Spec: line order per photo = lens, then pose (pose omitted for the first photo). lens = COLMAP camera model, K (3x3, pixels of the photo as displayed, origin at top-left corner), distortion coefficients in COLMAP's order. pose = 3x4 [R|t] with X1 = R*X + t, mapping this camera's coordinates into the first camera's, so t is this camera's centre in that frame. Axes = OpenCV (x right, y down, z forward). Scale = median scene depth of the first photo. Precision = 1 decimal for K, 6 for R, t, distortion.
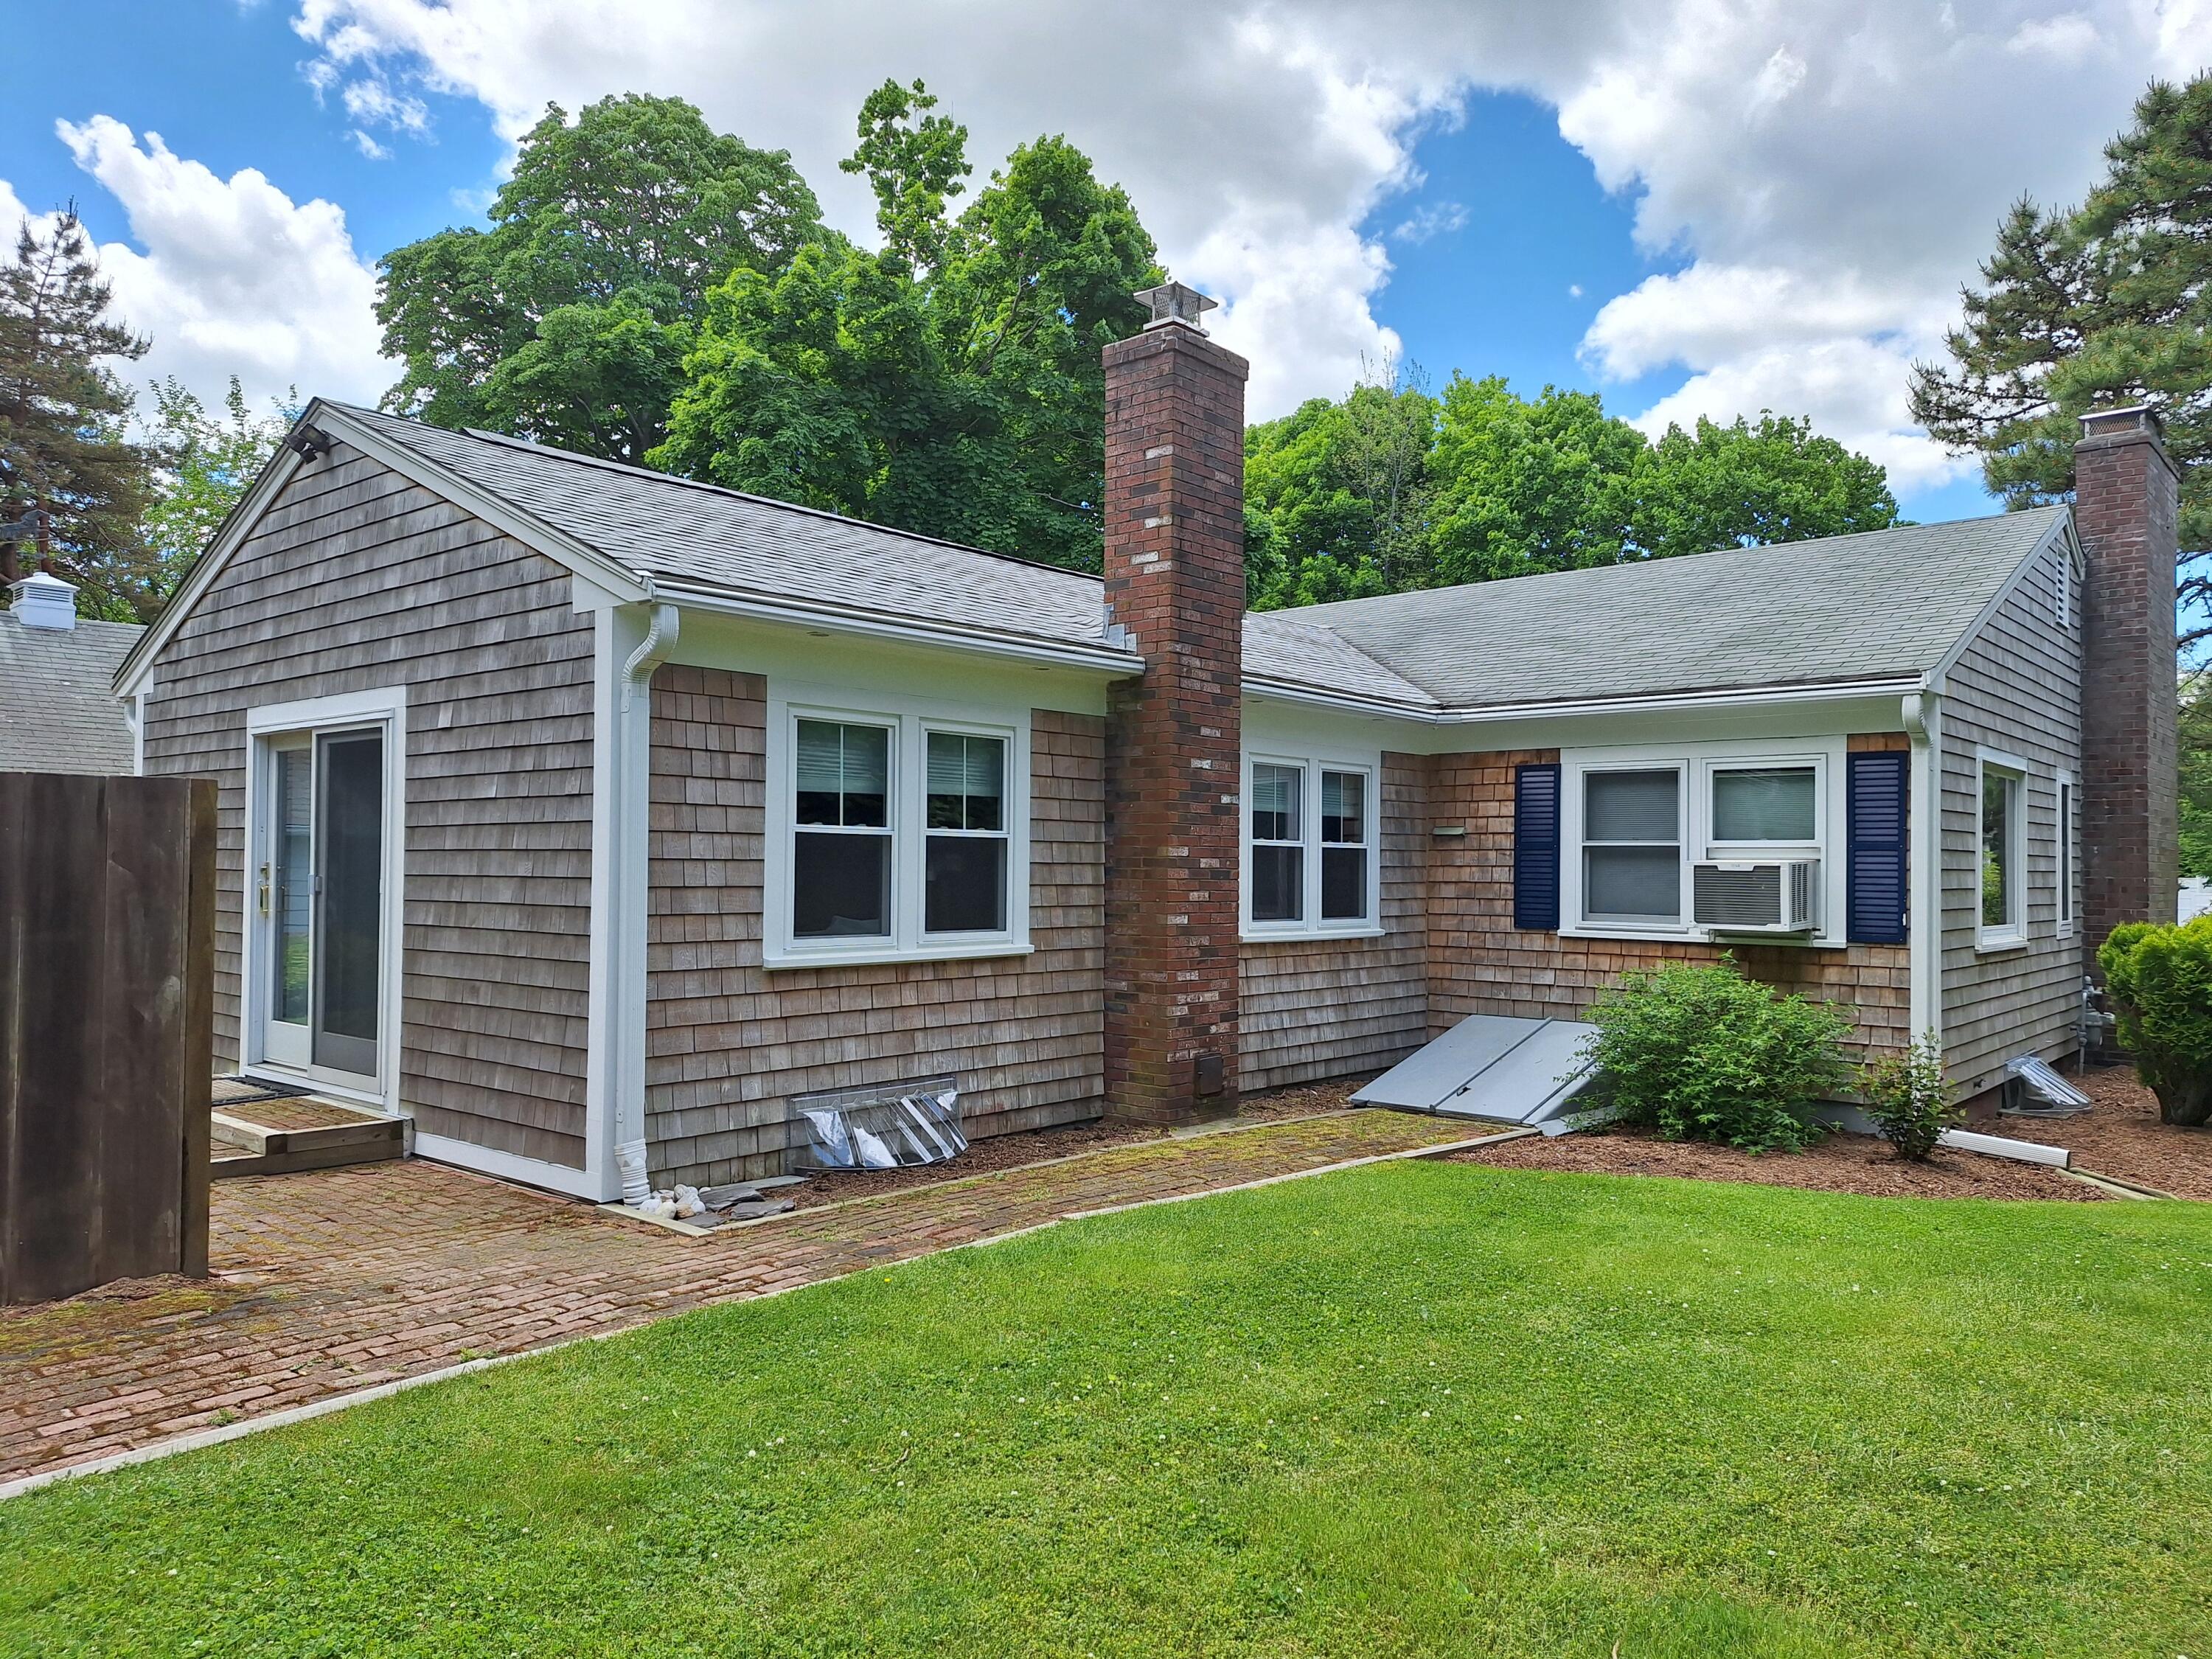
lens RADIAL K [[1559.6, 0, 1108.6], [0, 1559.6, 836.3], [0, 0, 1]] dist [-0.003116, -0.005940]
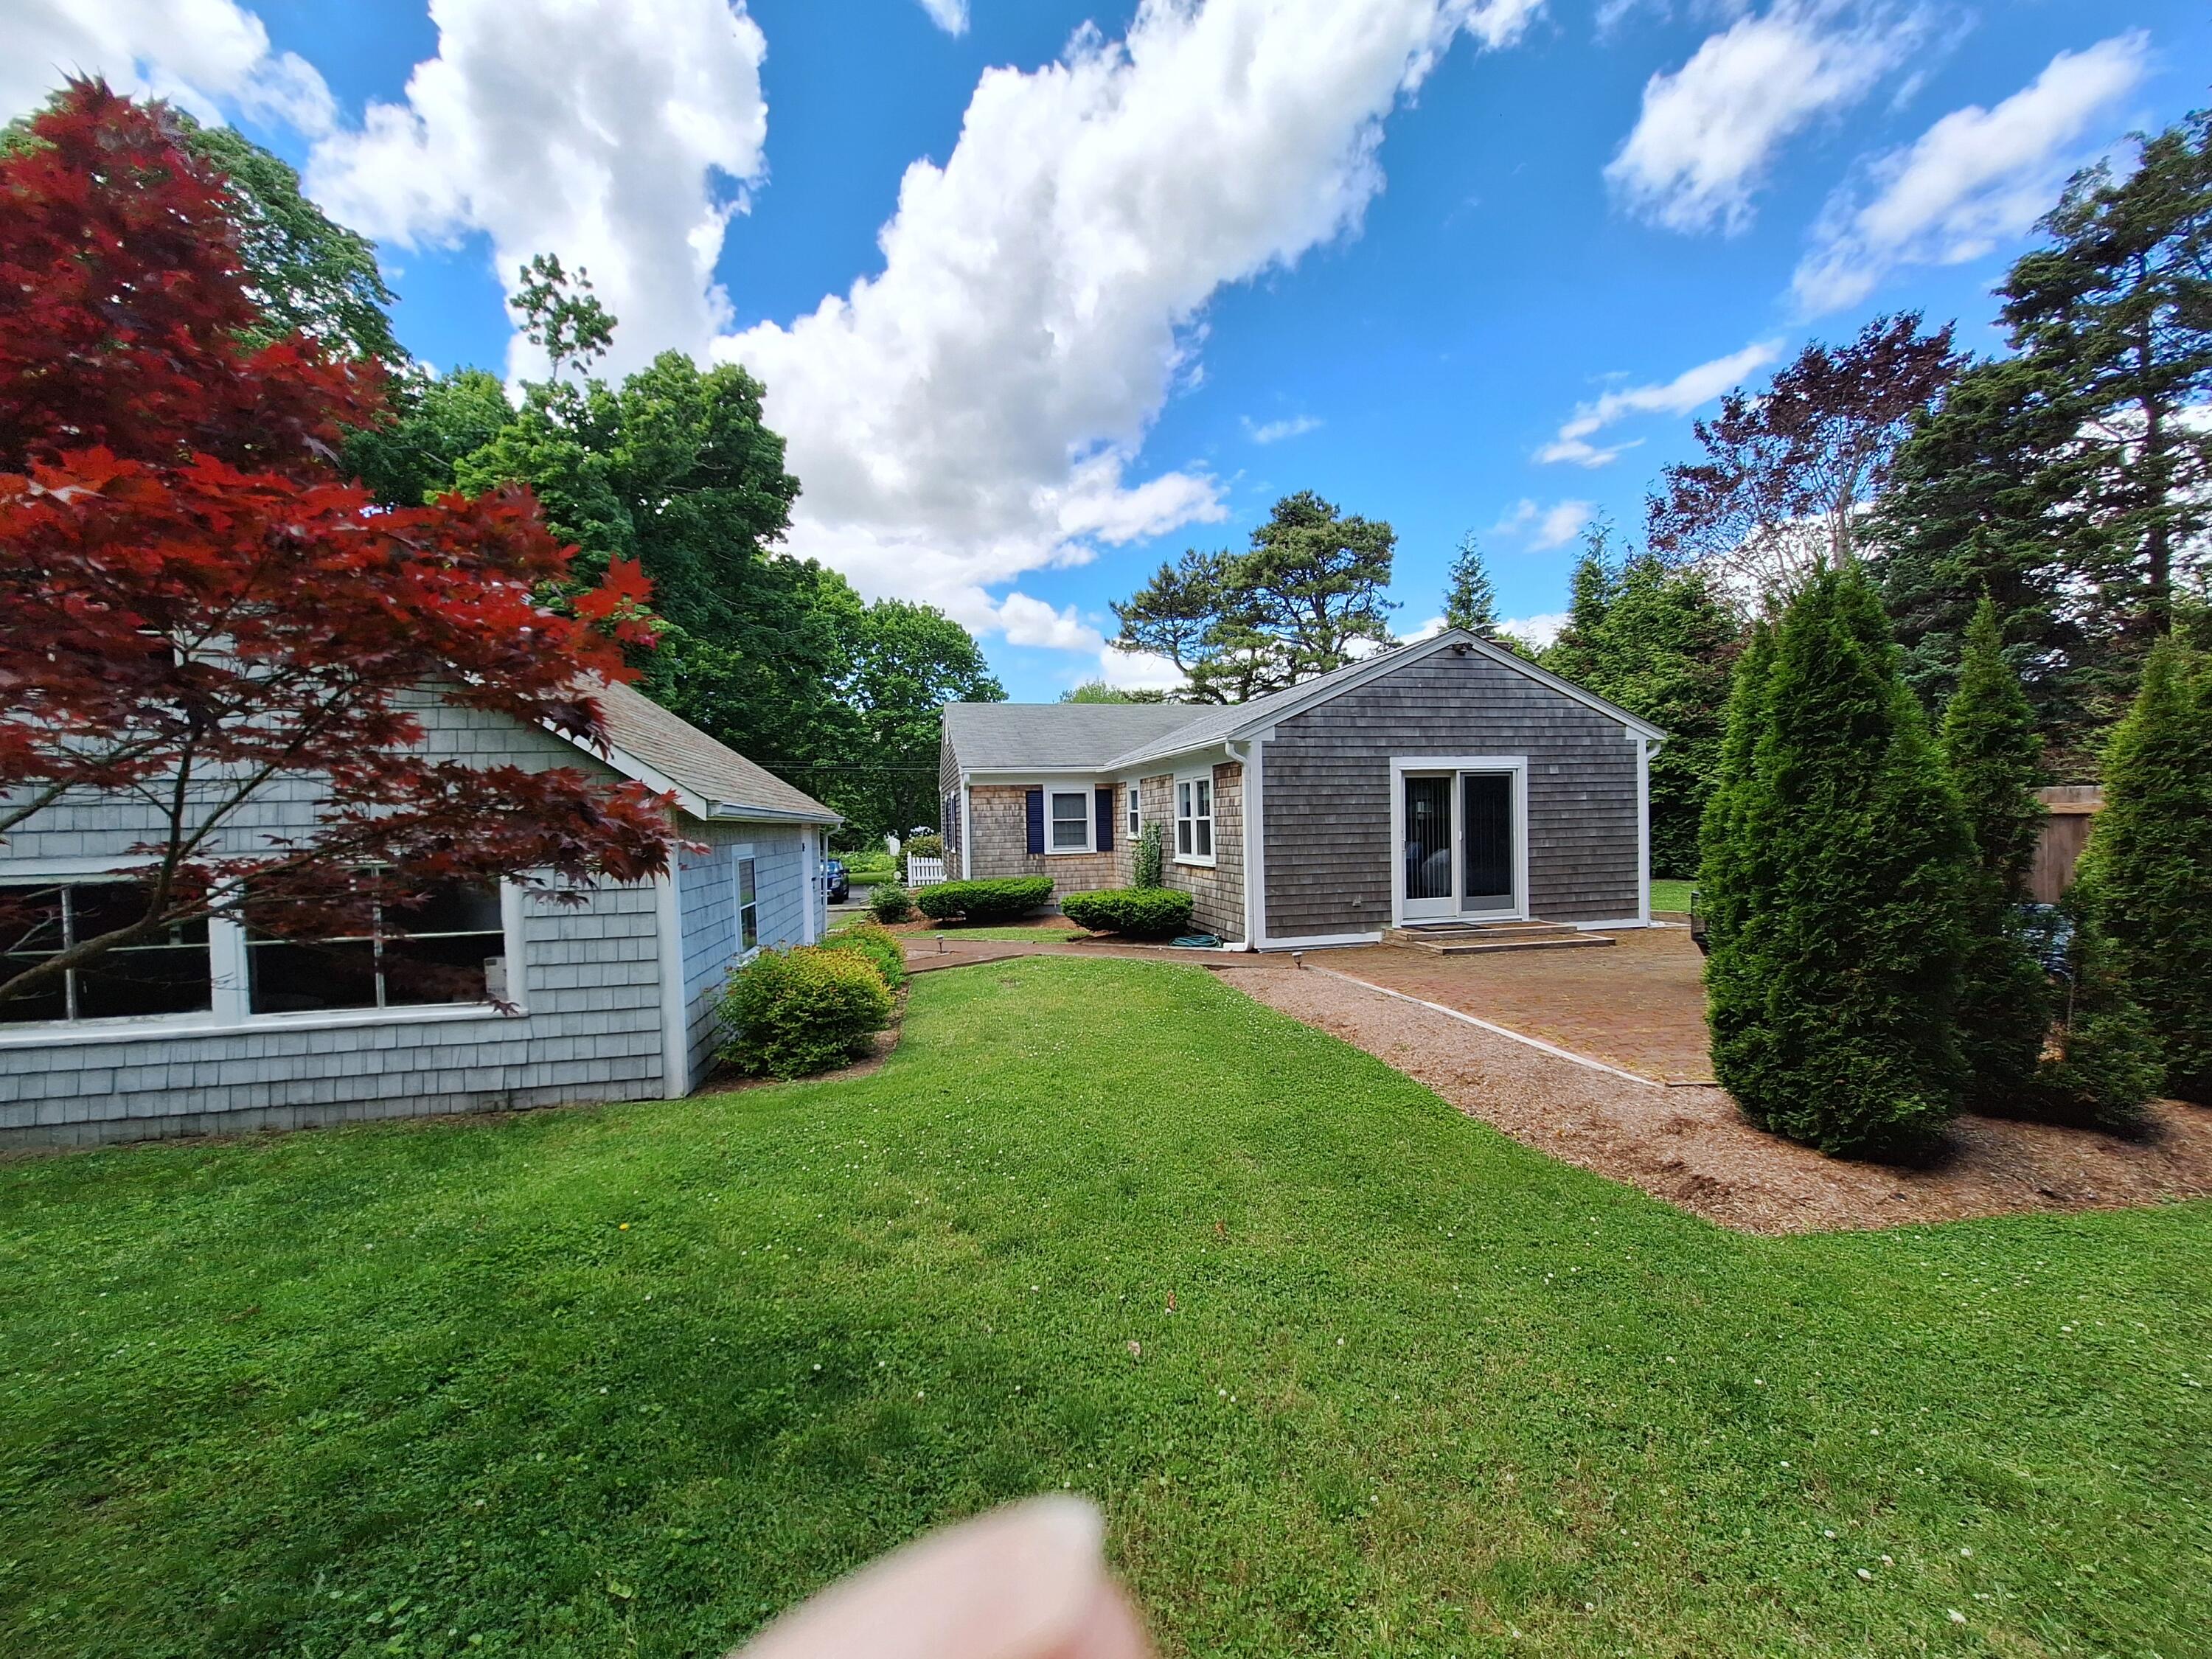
lens RADIAL K [[892.0, 0, 1111.8], [0, 892.0, 830.6], [0, 0, 1]] dist [0.007893, 0.000073]
pose [[0.580759, -0.030230, 0.813514, -1.417874], [0.016382, 0.999542, 0.025448, -0.015587], [-0.813910, -0.001452, 0.580989, 0.482342]]
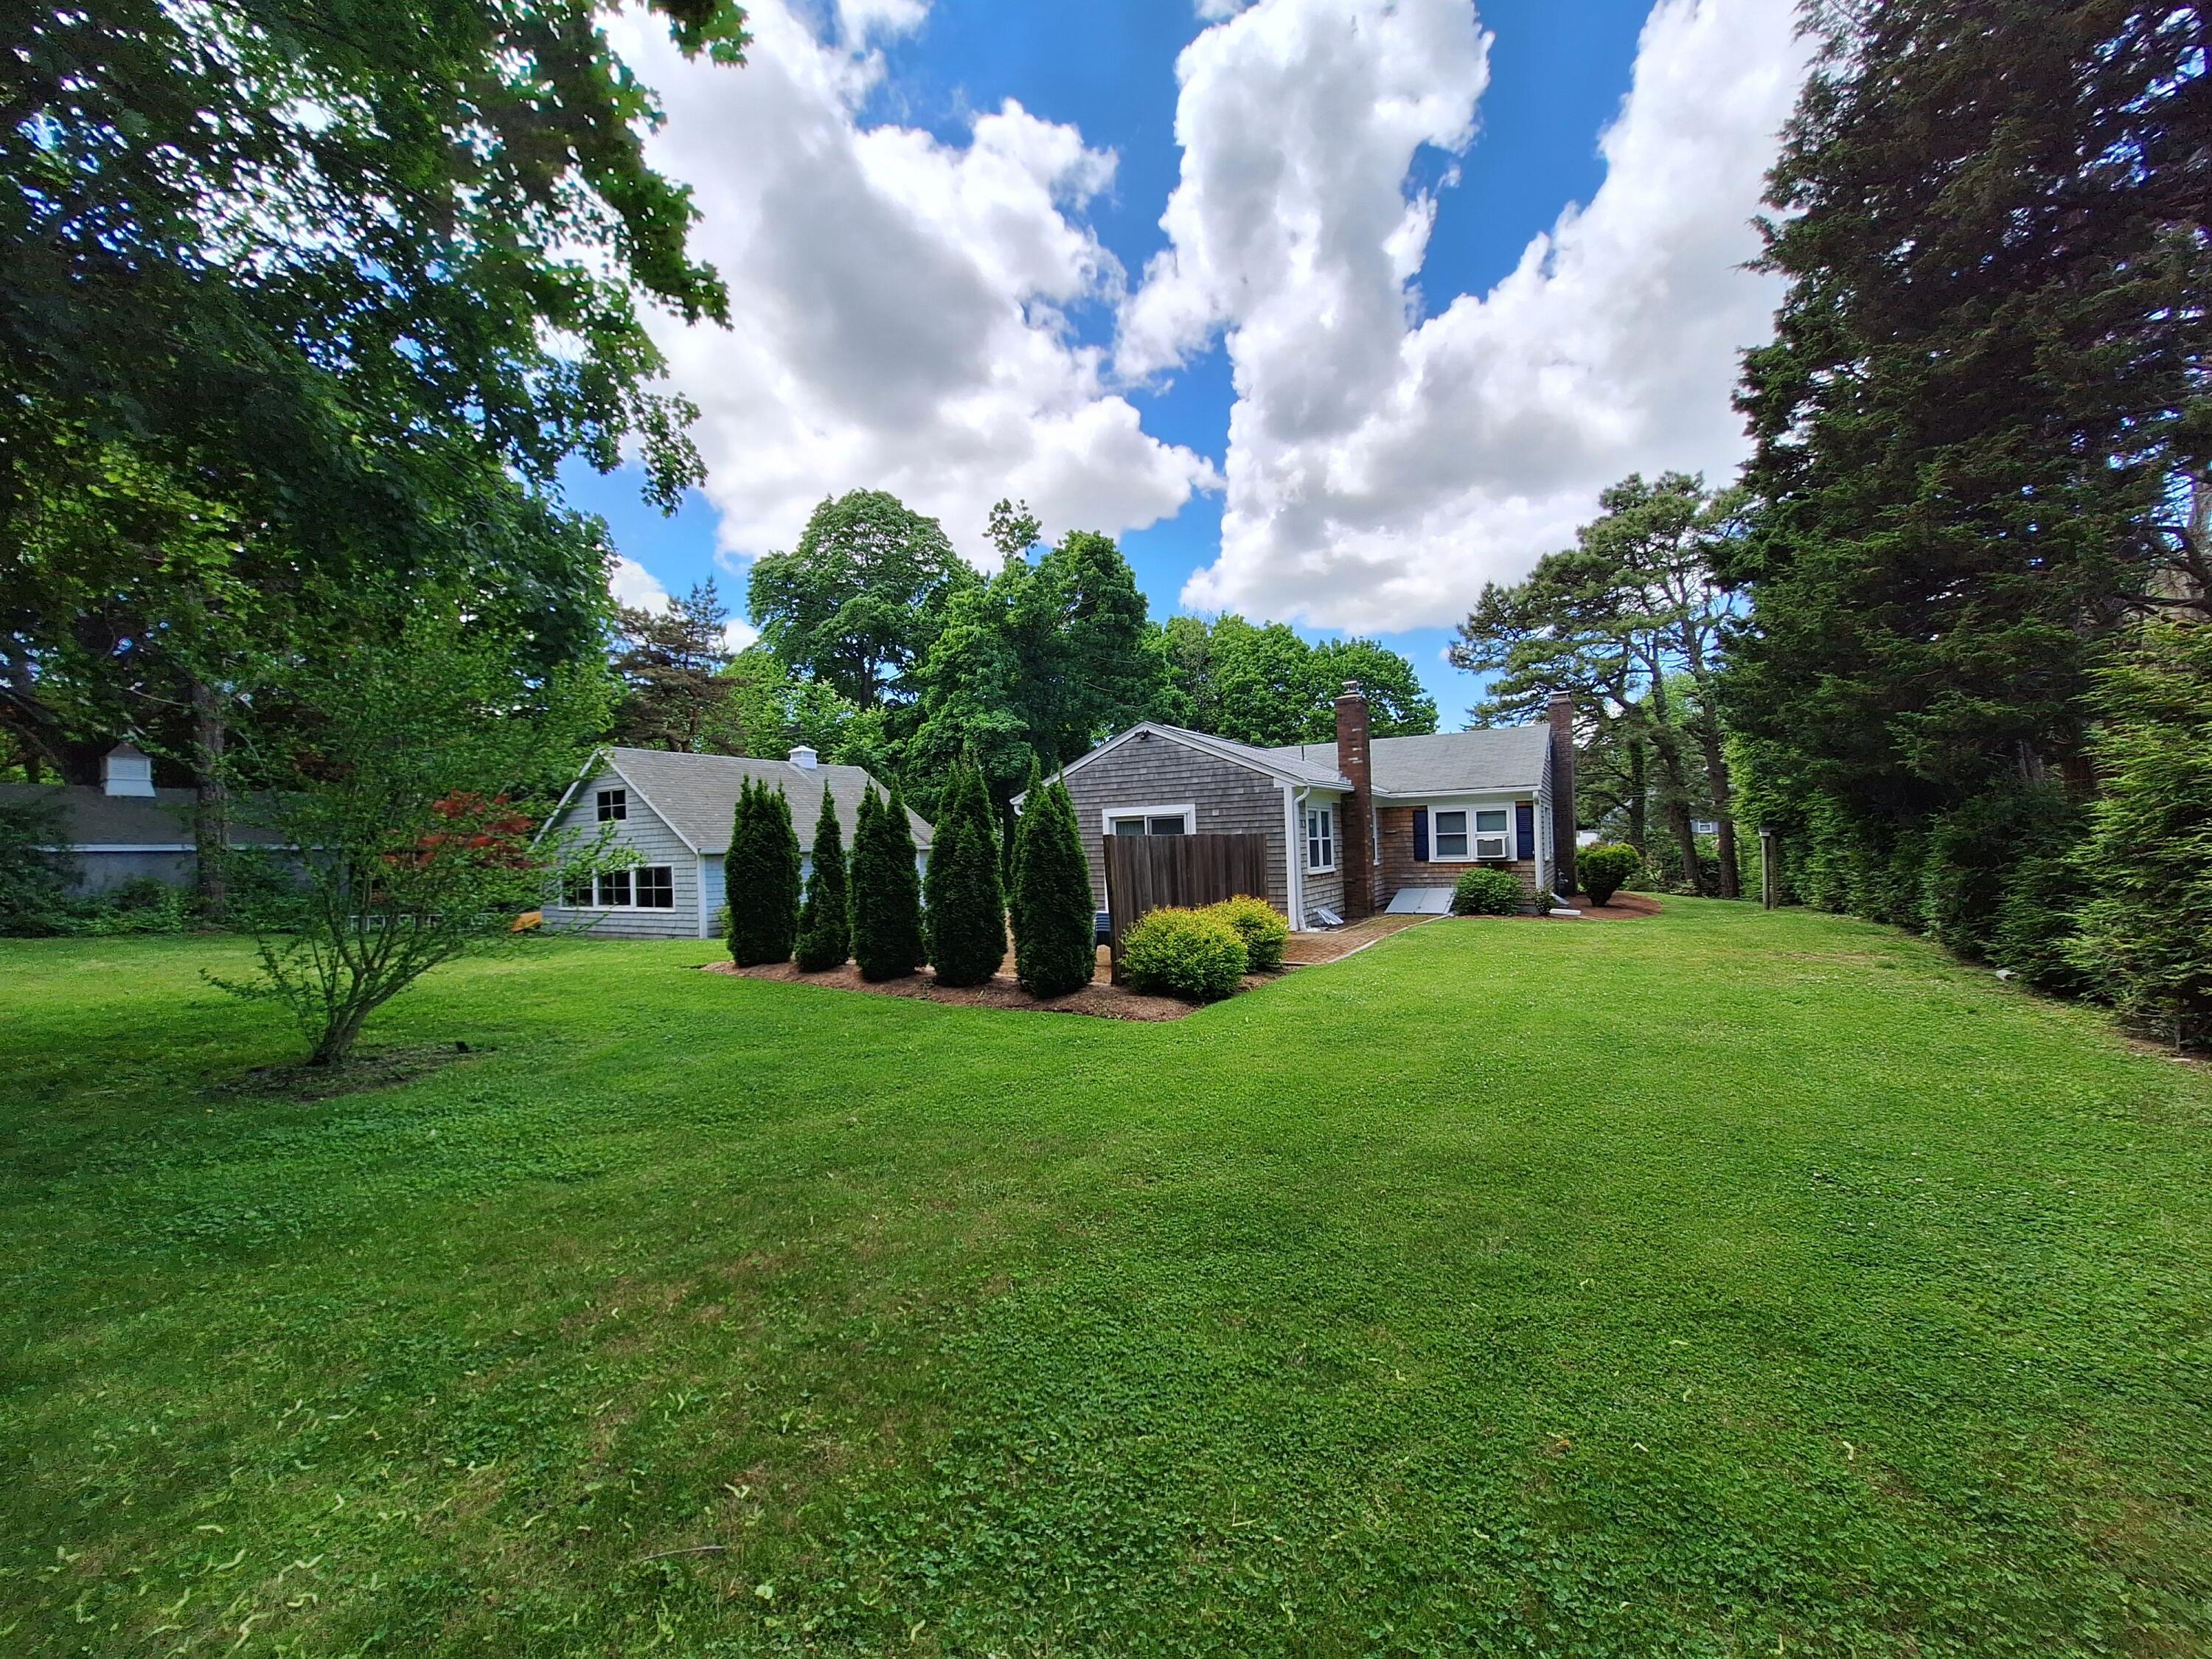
lens RADIAL K [[892.0, 0, 1104.8], [0, 892.0, 823.8], [0, 0, 1]] dist [0.007893, 0.000073]
pose [[0.980434, -0.033887, 0.193912, -0.743250], [0.035888, 0.999333, -0.006813, -0.029250], [-0.193551, 0.013639, 0.980995, -0.725955]]
